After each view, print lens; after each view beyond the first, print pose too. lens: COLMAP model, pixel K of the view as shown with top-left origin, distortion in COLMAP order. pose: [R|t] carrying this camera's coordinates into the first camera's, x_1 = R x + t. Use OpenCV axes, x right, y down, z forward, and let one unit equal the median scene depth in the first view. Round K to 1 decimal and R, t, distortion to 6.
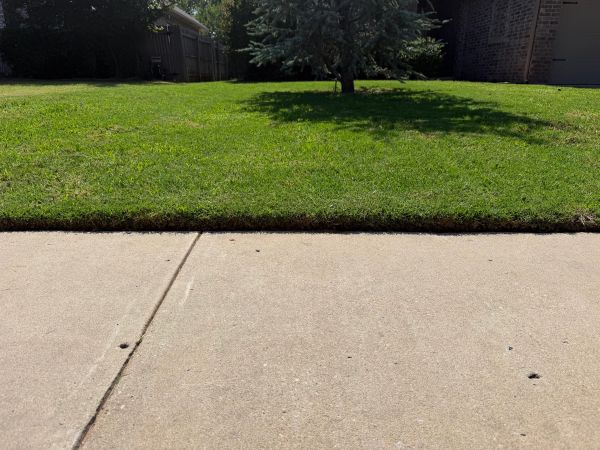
lens RADIAL K [[425.5, 0, 300.0], [0, 425.5, 225.0], [0, 0, 1]] dist [0.067840, -0.162438]
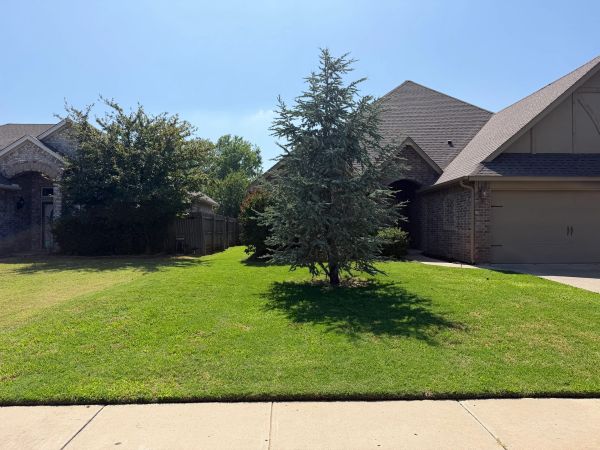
lens RADIAL K [[425.5, 0, 300.0], [0, 425.5, 225.0], [0, 0, 1]] dist [0.067840, -0.162438]
pose [[0.999867, -0.008254, 0.014081, -0.072111], [0.012410, 0.944790, -0.327441, -0.100158], [-0.010601, 0.327572, 0.944767, -1.229556]]
